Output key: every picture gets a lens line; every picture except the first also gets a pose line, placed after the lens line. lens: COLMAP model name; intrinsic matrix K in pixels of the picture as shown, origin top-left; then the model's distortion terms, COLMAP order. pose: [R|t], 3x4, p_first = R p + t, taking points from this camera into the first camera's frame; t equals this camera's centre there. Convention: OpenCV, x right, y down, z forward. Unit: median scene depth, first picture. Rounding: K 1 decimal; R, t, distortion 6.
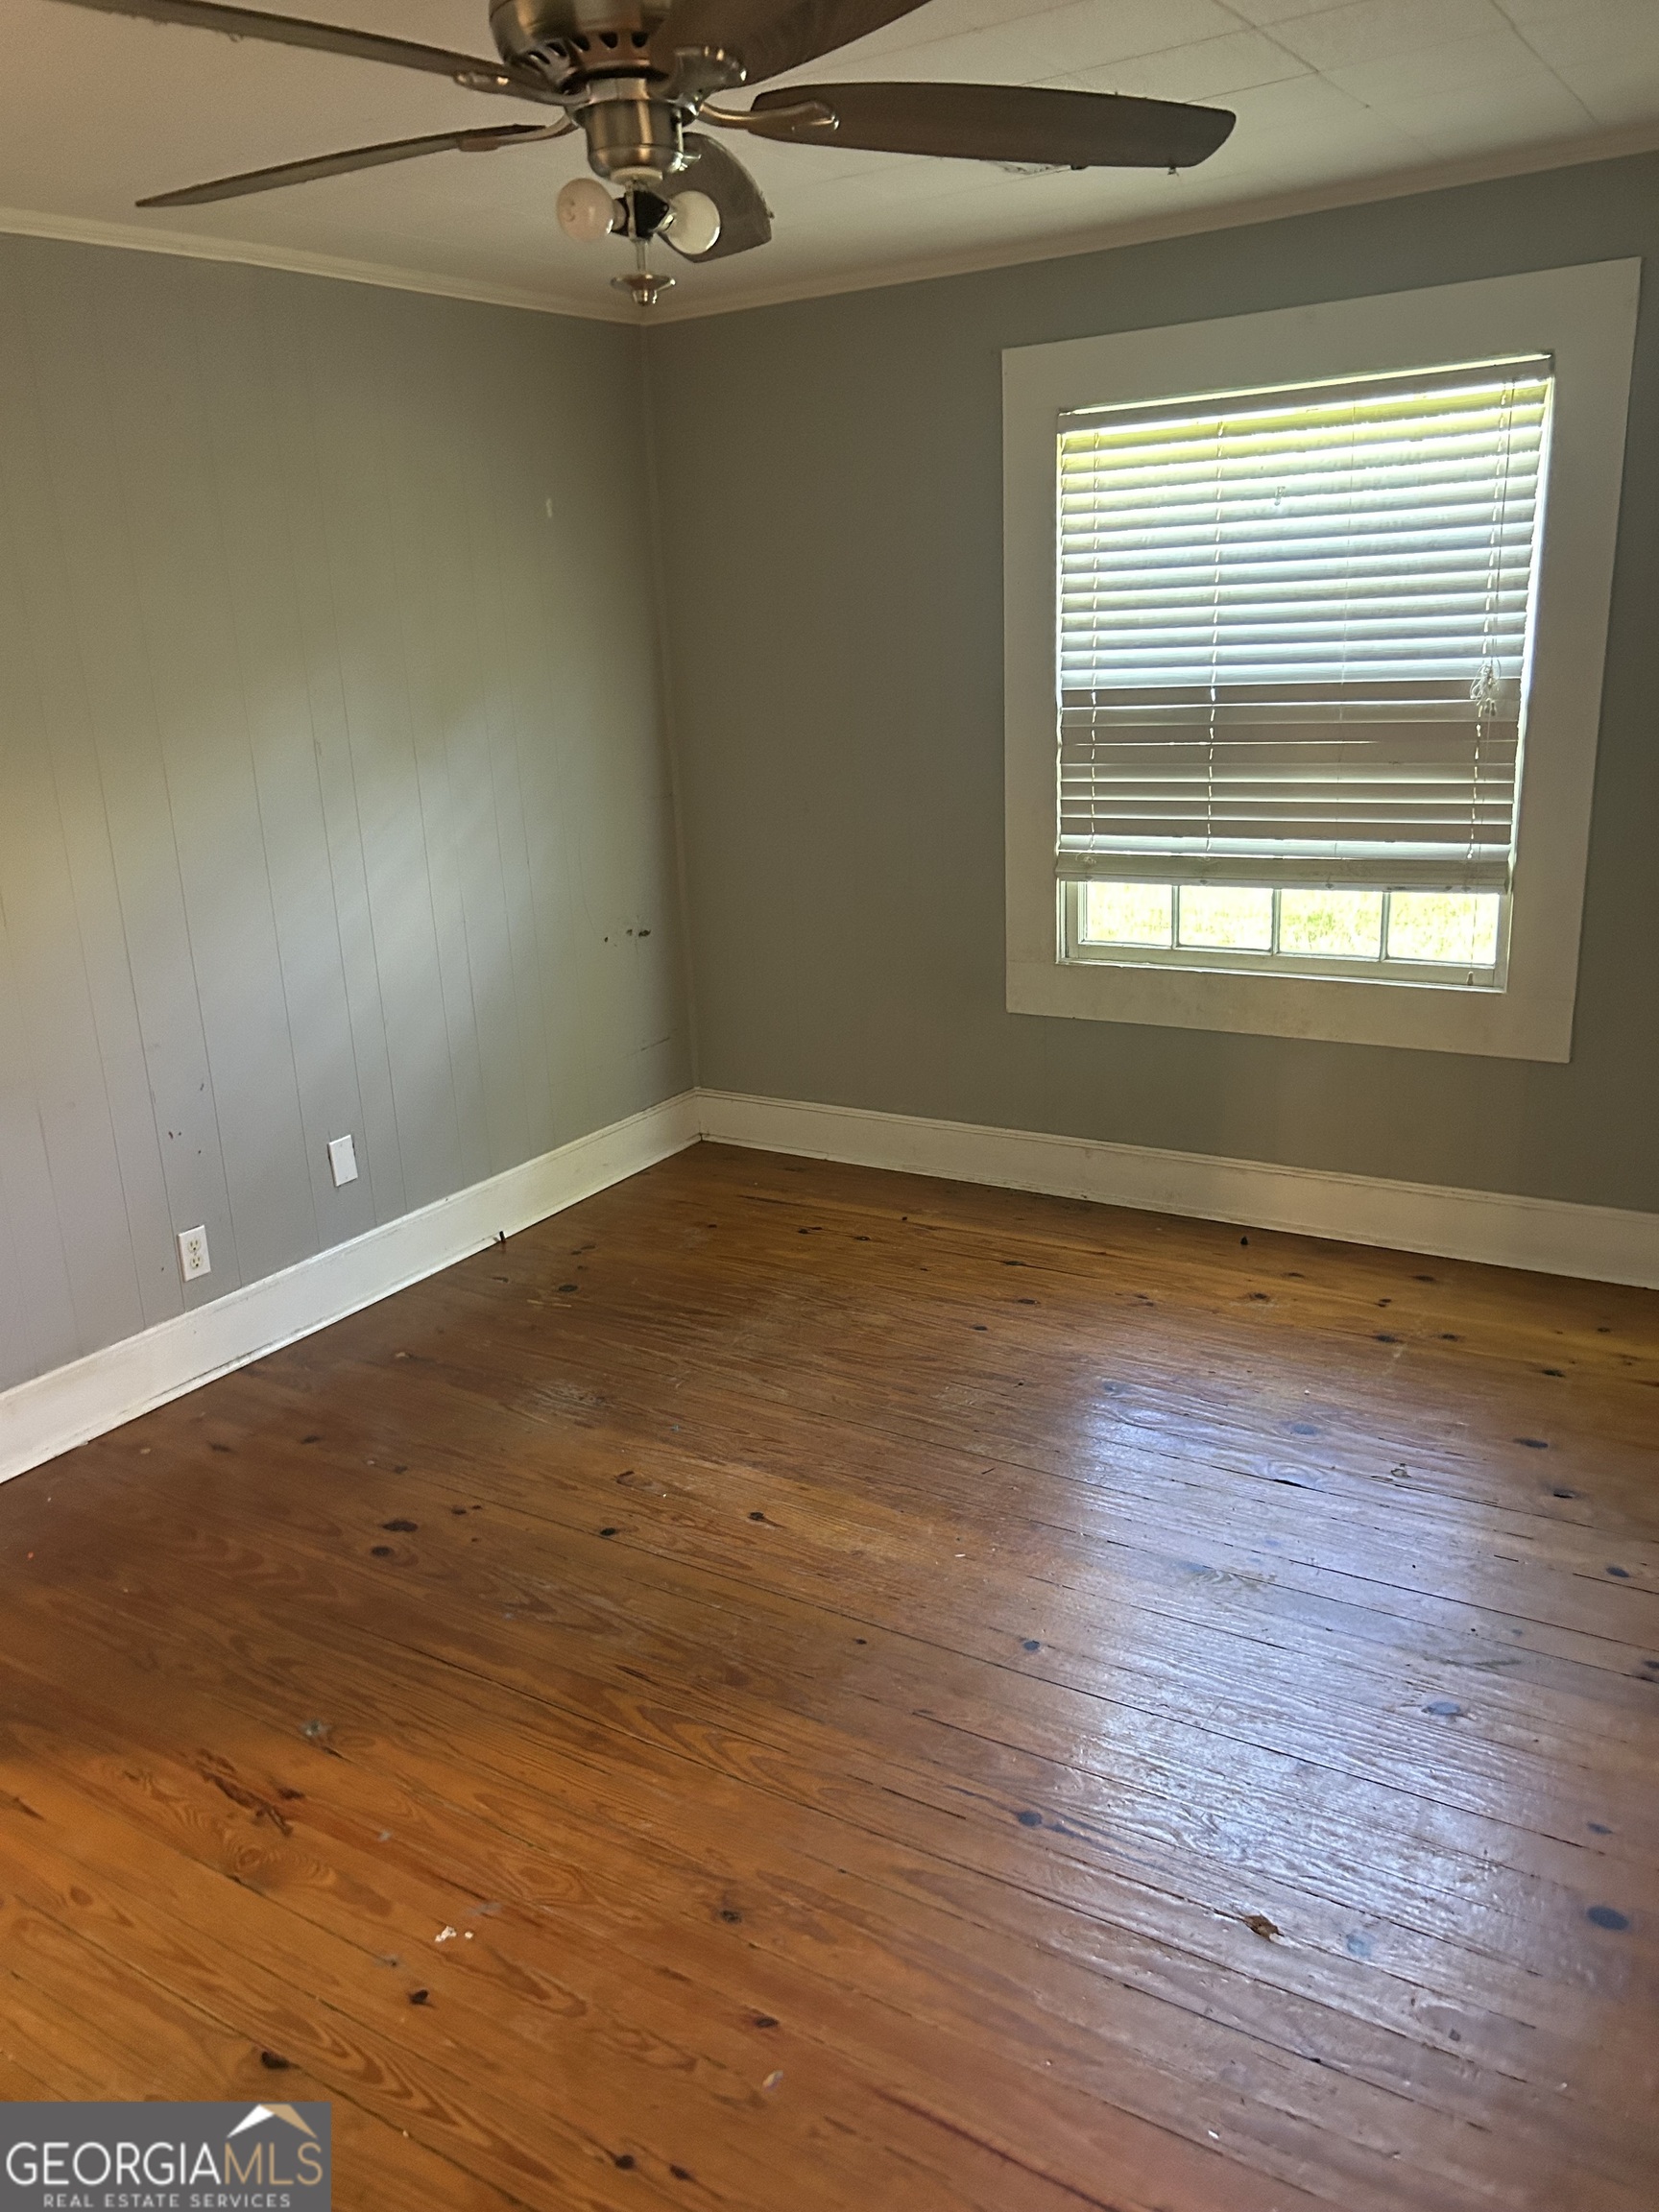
lens RADIAL K [[1679.7, 0, 818.1], [0, 1679.7, 1108.2], [0, 0, 1]] dist [0.005290, -0.012913]
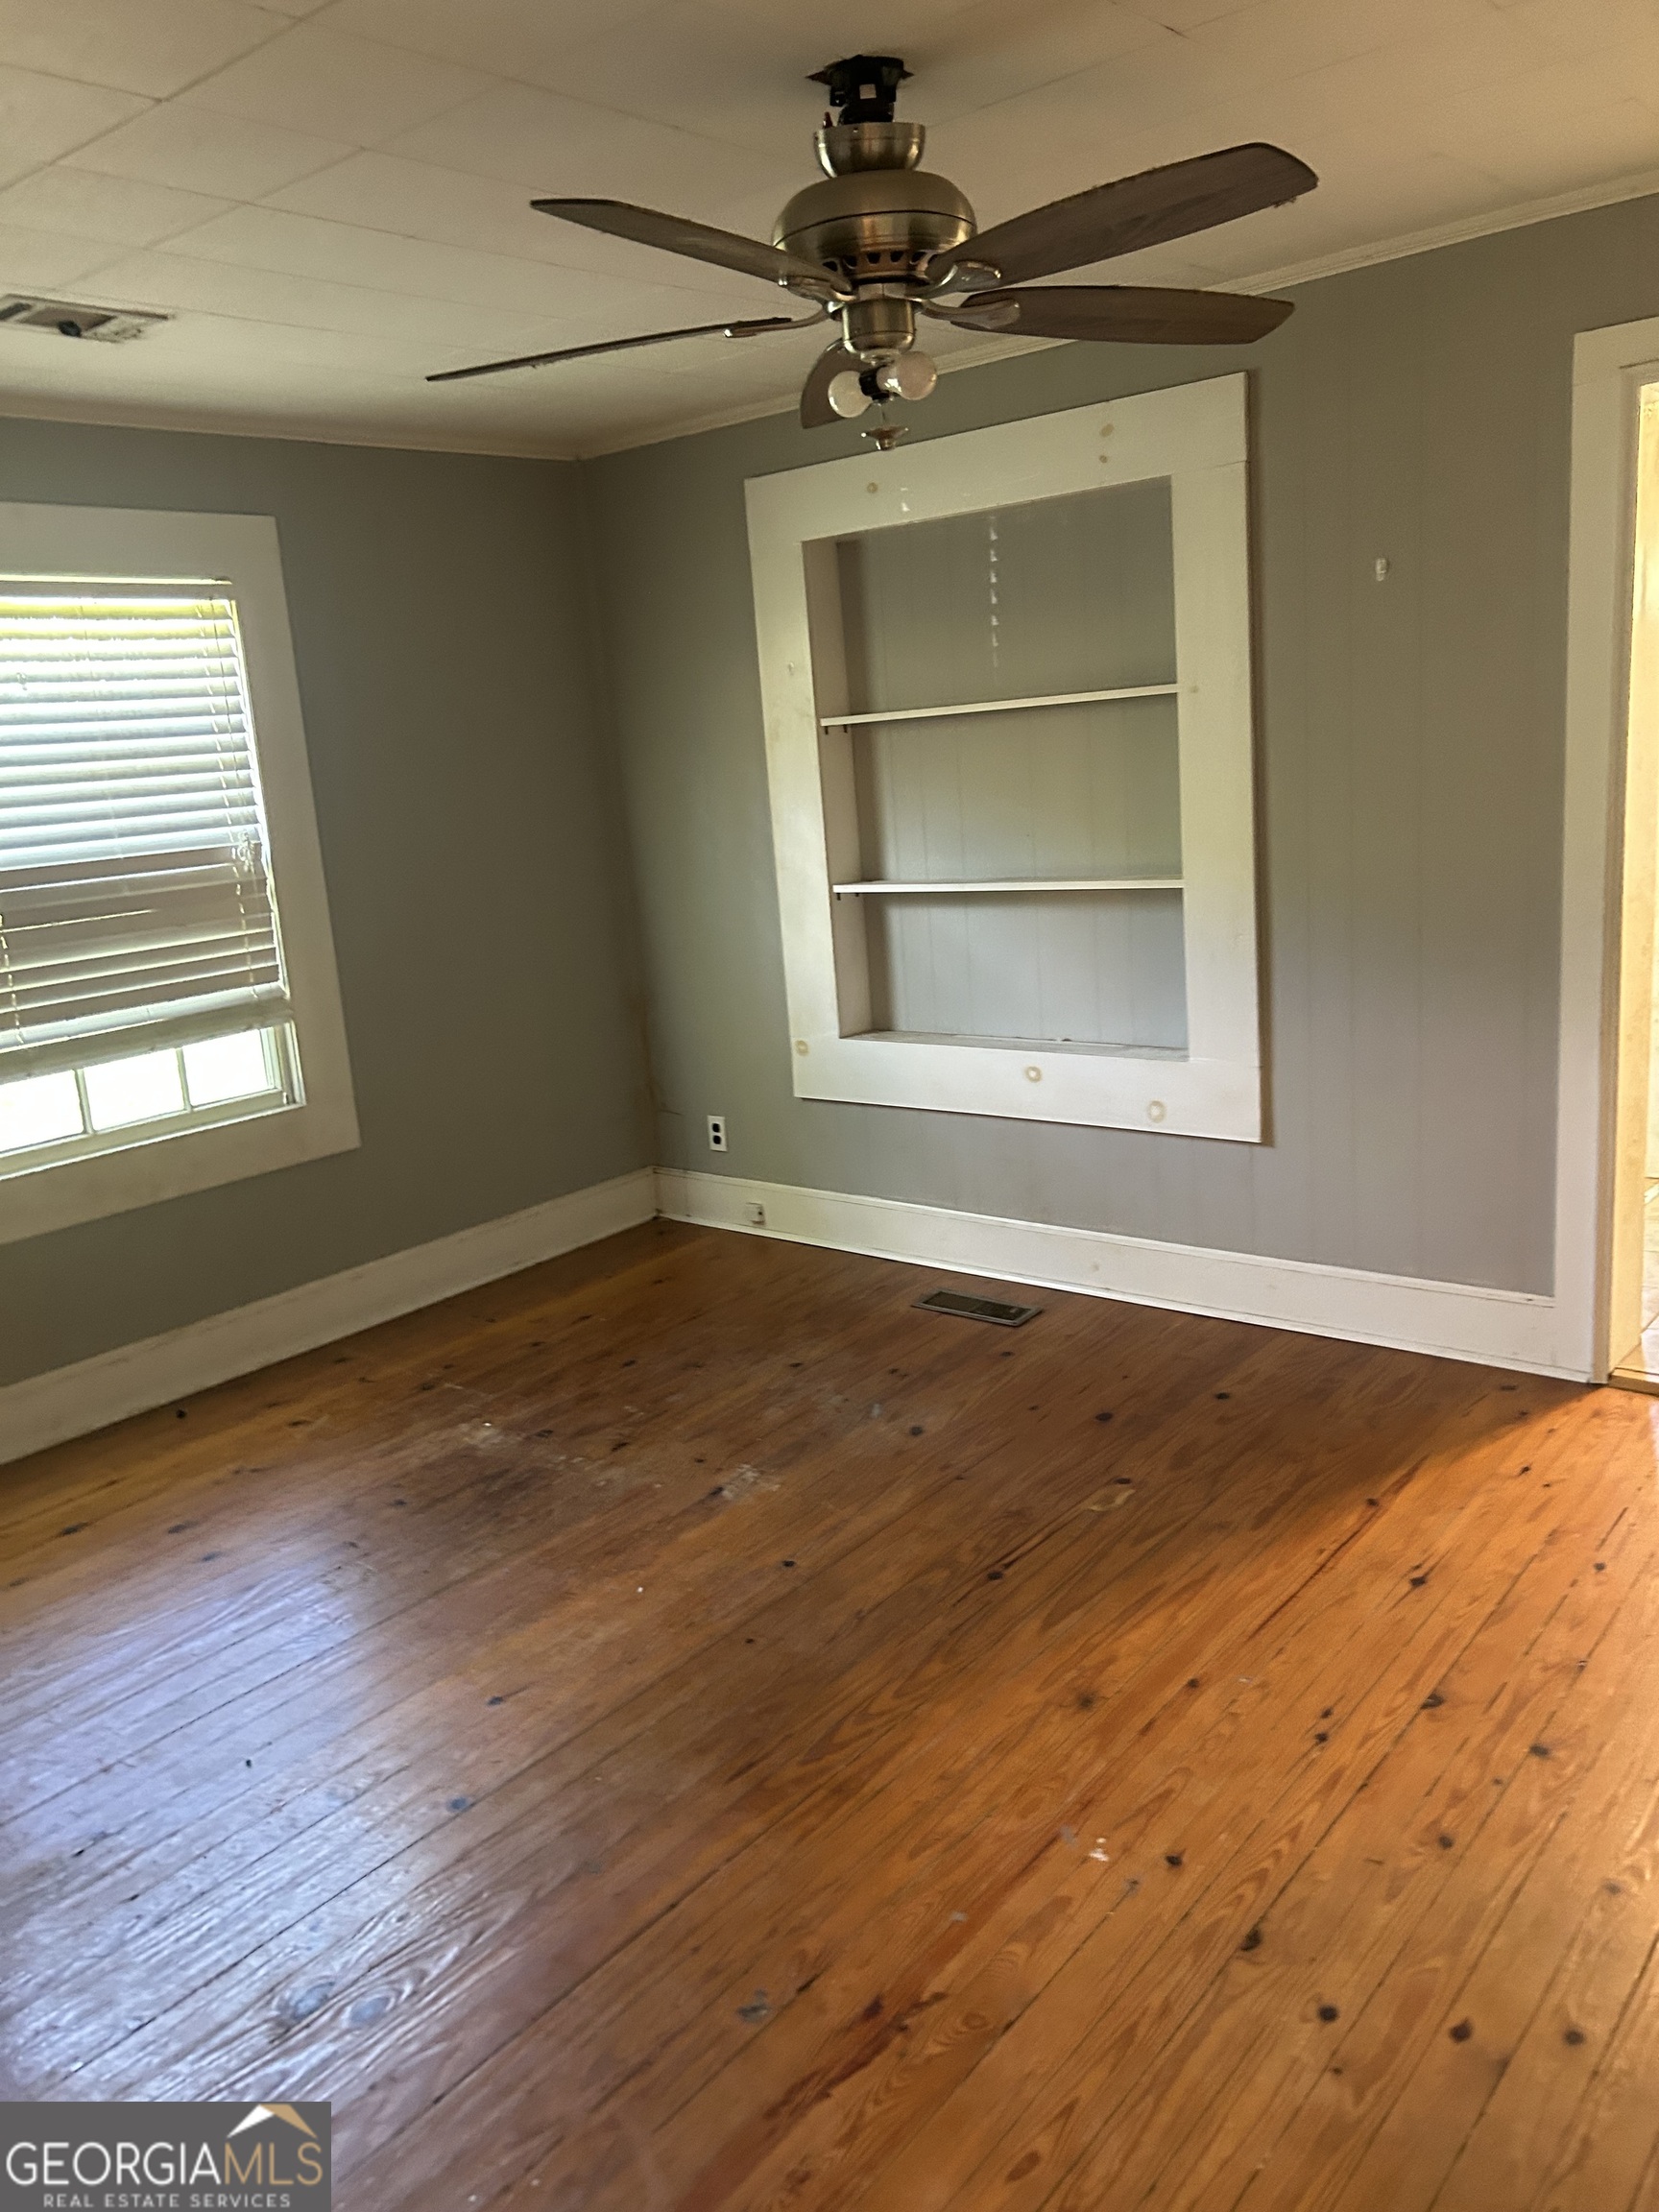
lens RADIAL K [[1679.7, 0, 819.4], [0, 1679.7, 1103.0], [0, 0, 1]] dist [0.005290, -0.012913]
pose [[0.117136, -0.173190, 0.977898, -0.718968], [0.340598, 0.931962, 0.124256, -0.096234], [-0.932884, 0.318516, 0.168154, 0.484222]]
